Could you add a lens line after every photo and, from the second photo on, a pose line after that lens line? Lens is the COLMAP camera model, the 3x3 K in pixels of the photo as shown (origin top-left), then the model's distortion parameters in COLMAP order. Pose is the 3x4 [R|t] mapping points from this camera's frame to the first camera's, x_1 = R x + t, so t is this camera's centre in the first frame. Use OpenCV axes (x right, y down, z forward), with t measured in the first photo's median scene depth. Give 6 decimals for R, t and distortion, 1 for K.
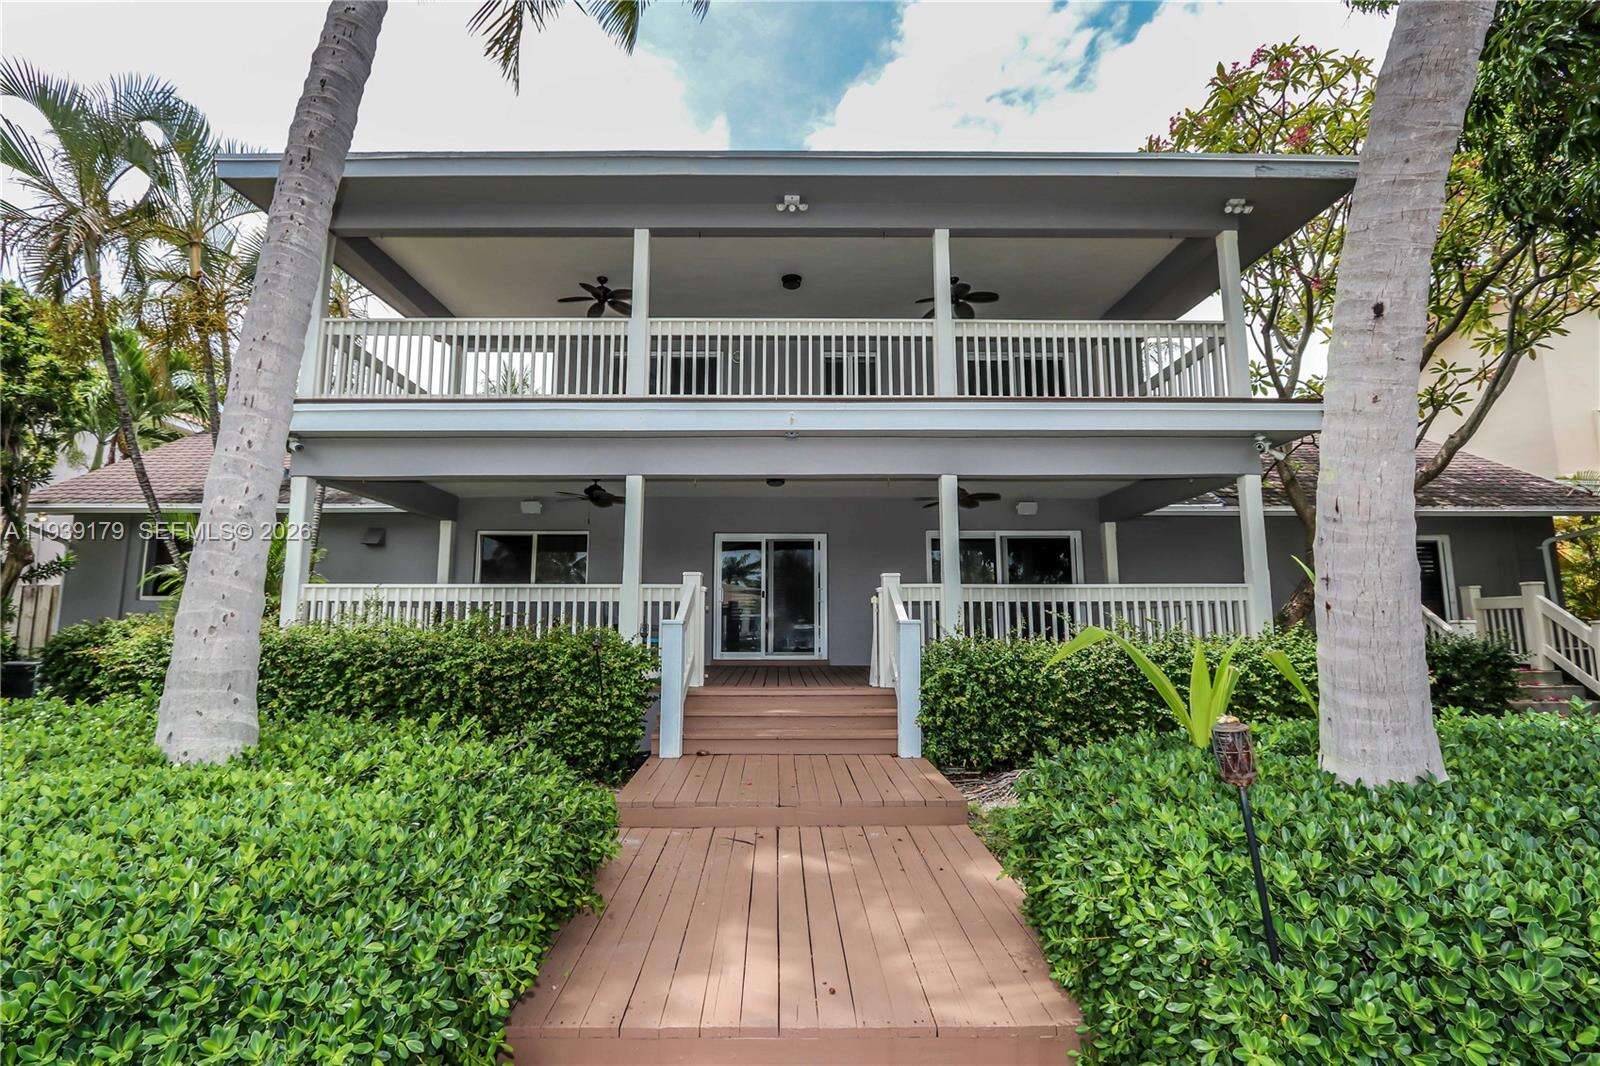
lens RADIAL K [[780.1, 0, 790.0], [0, 780.1, 527.4], [0, 0, 1]] dist [-0.018816, 0.002514]
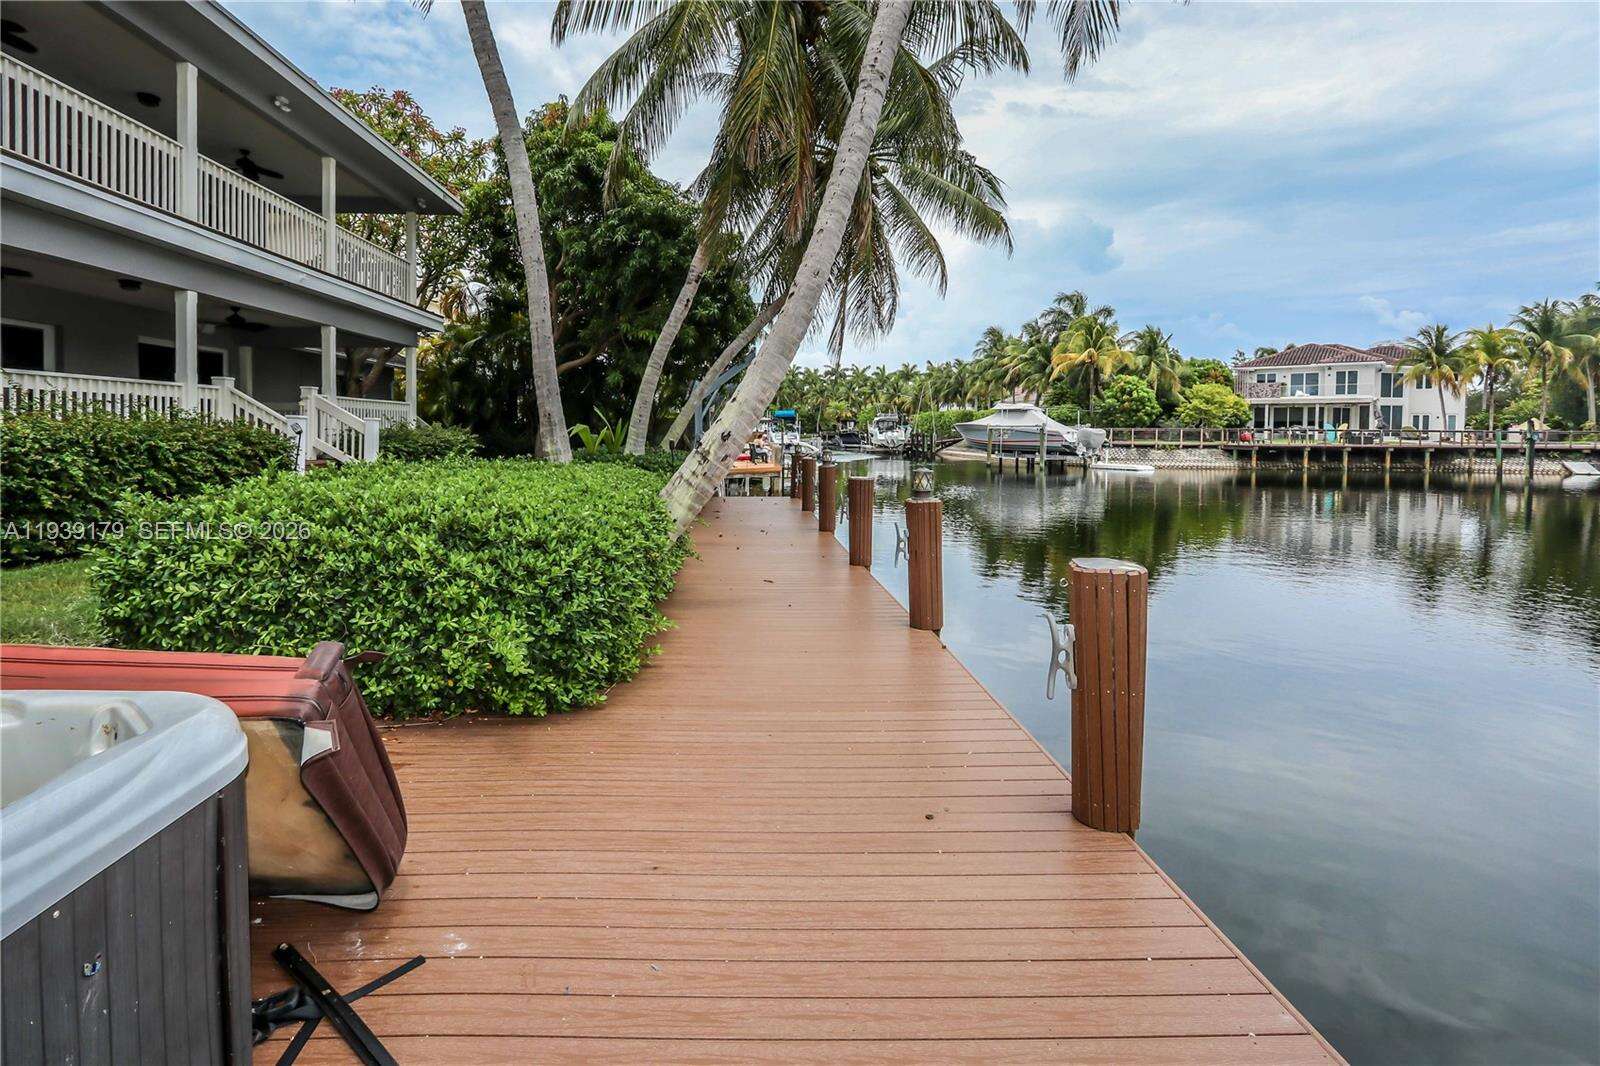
lens RADIAL K [[780.1, 0, 780.9], [0, 780.1, 460.5], [0, 0, 1]] dist [-0.018816, 0.002514]
pose [[-0.015723, -0.024293, 0.999581, -1.147909], [-0.147492, 0.988825, 0.021711, 0.023524], [-0.988938, -0.147089, -0.019130, 0.109443]]
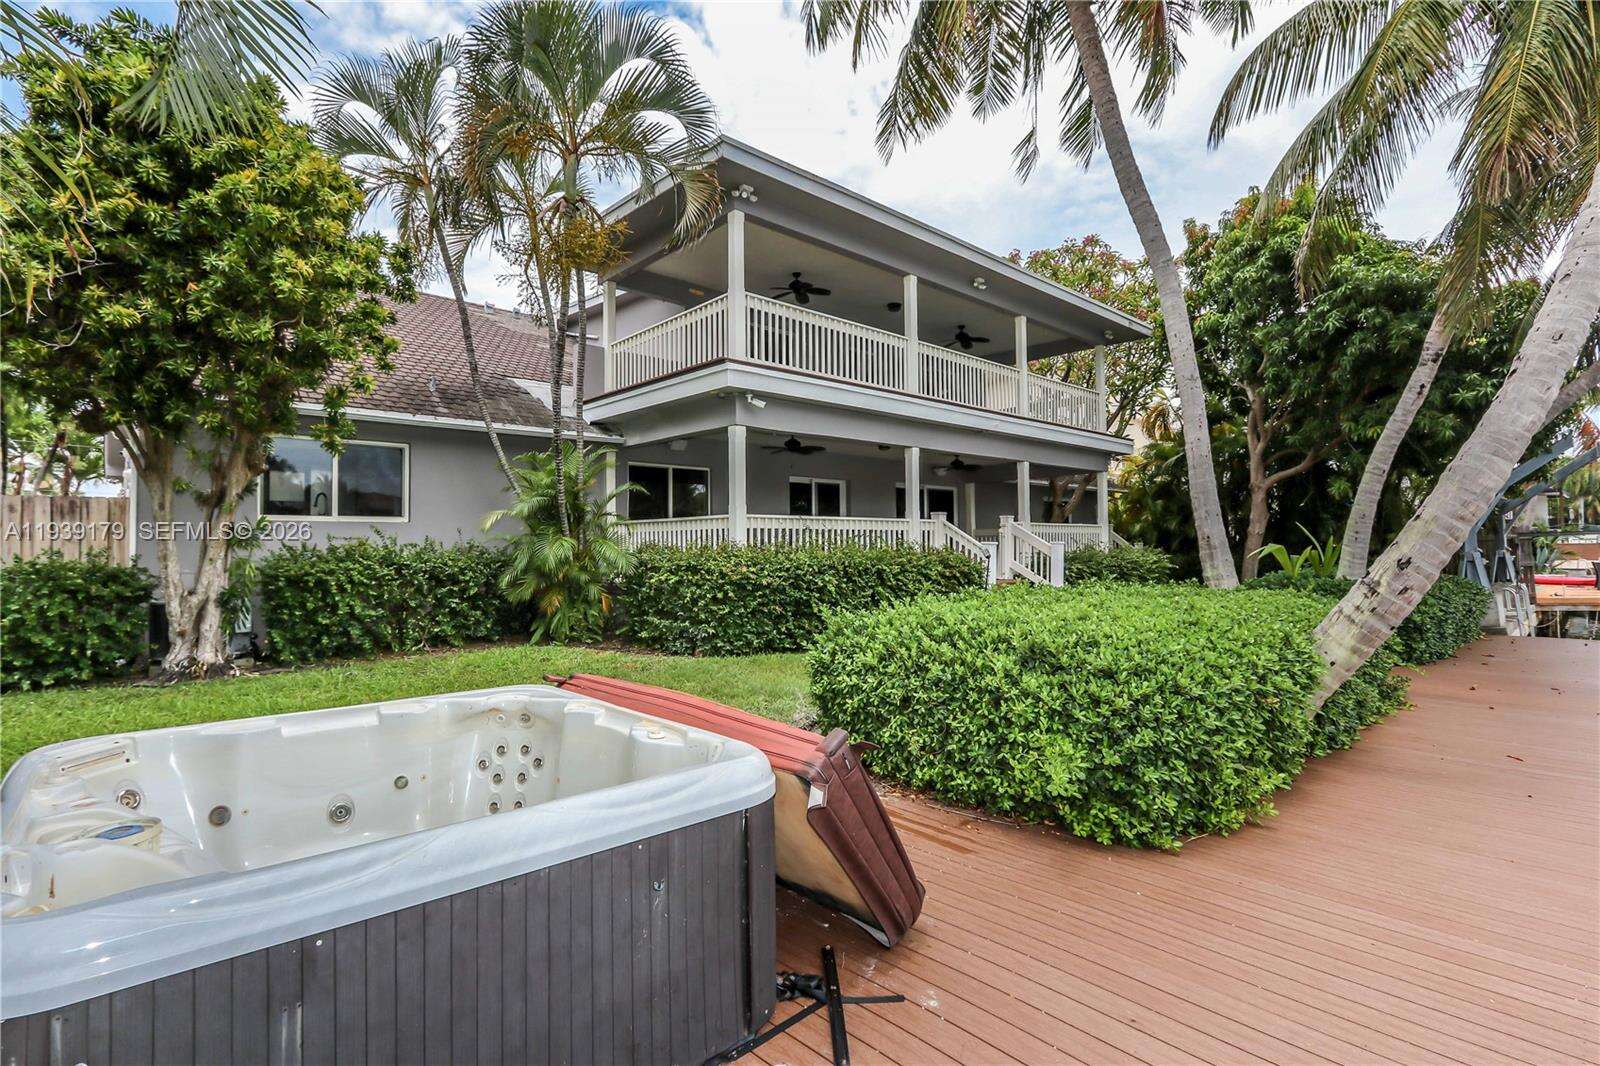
lens RADIAL K [[780.1, 0, 784.9], [0, 780.1, 534.4], [0, 0, 1]] dist [-0.018816, 0.002514]
pose [[0.754131, 0.019225, 0.656443, -1.145505], [-0.094213, 0.992399, 0.079169, 0.000821], [-0.649931, -0.121550, 0.750210, 0.020034]]
